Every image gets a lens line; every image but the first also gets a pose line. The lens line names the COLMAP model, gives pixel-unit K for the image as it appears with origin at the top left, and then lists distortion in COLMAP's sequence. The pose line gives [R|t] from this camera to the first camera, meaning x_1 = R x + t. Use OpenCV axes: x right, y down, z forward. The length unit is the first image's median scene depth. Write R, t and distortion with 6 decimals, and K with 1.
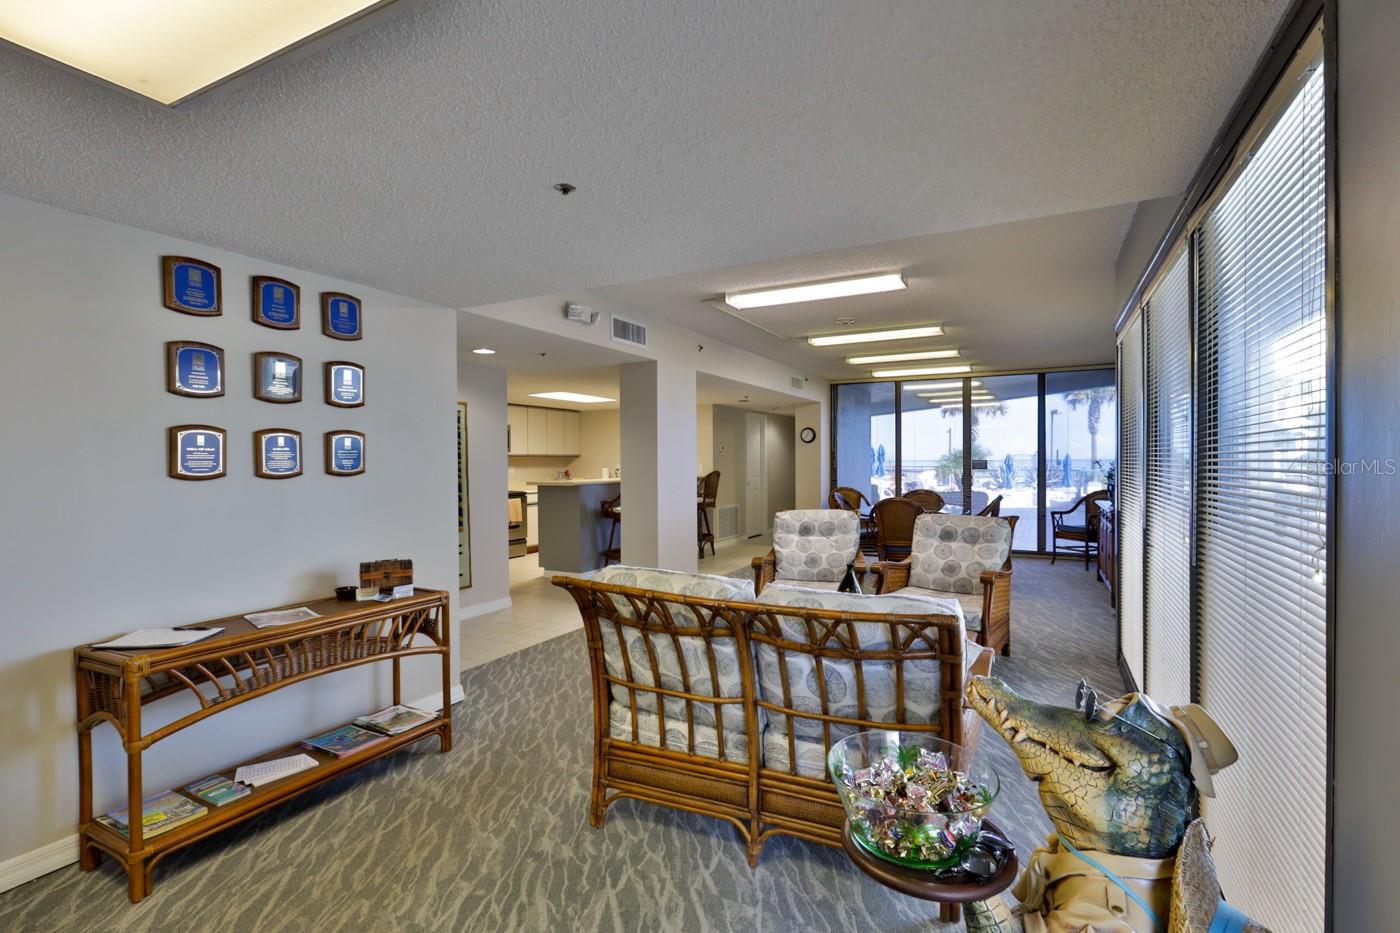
lens RADIAL K [[659.0, 0, 702.3], [0, 659.0, 467.3], [0, 0, 1]] dist [-0.005545, -0.001657]
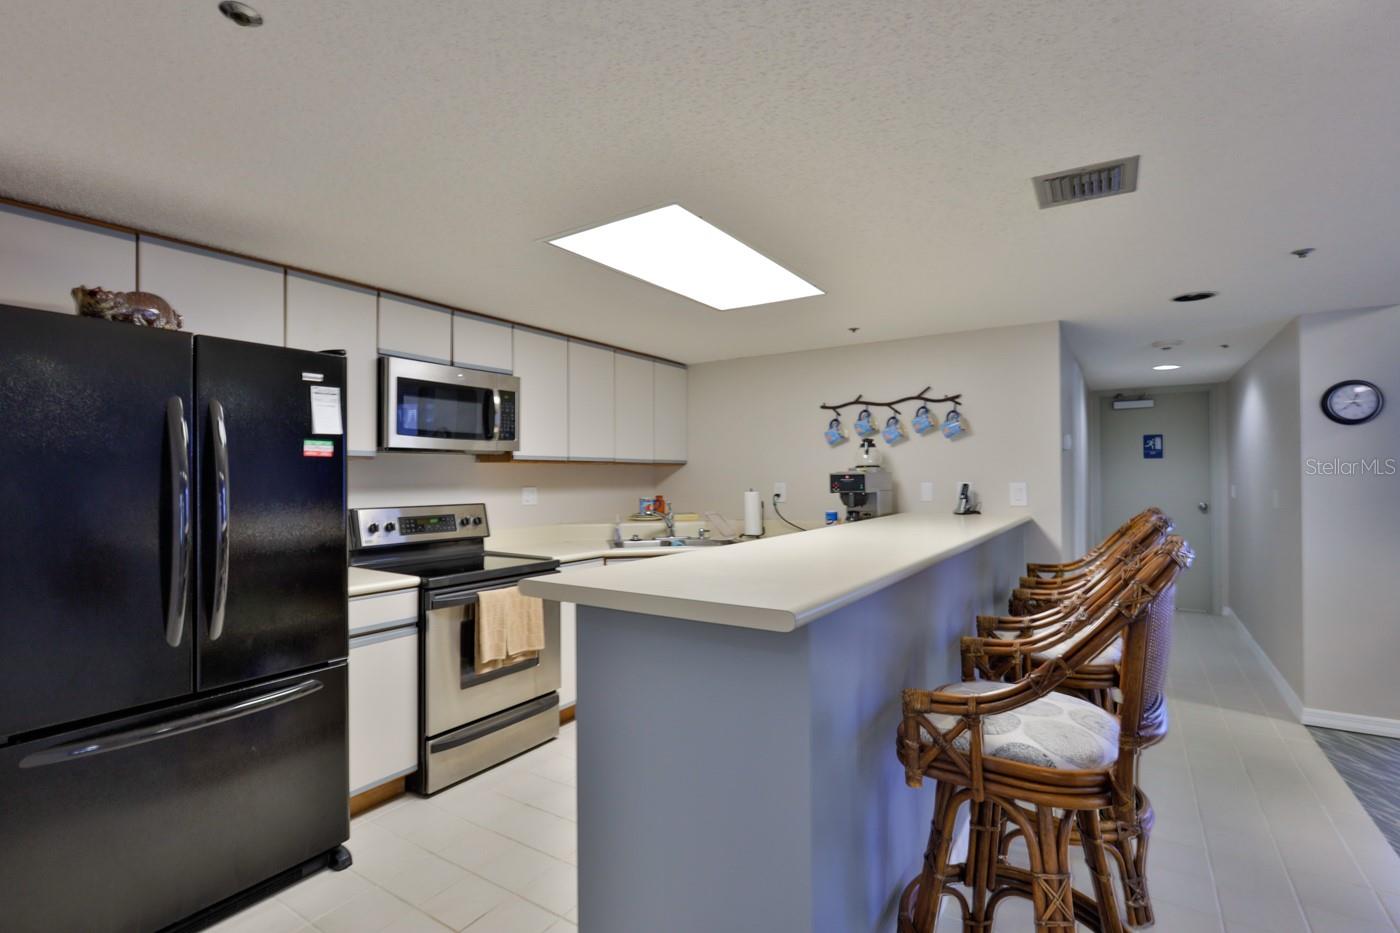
lens RADIAL K [[659.0, 0, 699.0], [0, 659.0, 470.8], [0, 0, 1]] dist [-0.005545, -0.001657]
pose [[0.995993, 0.005762, -0.089251, -0.142173], [-0.006724, 0.999922, -0.010479, -0.007599], [0.089183, 0.011037, 0.995954, 0.577569]]
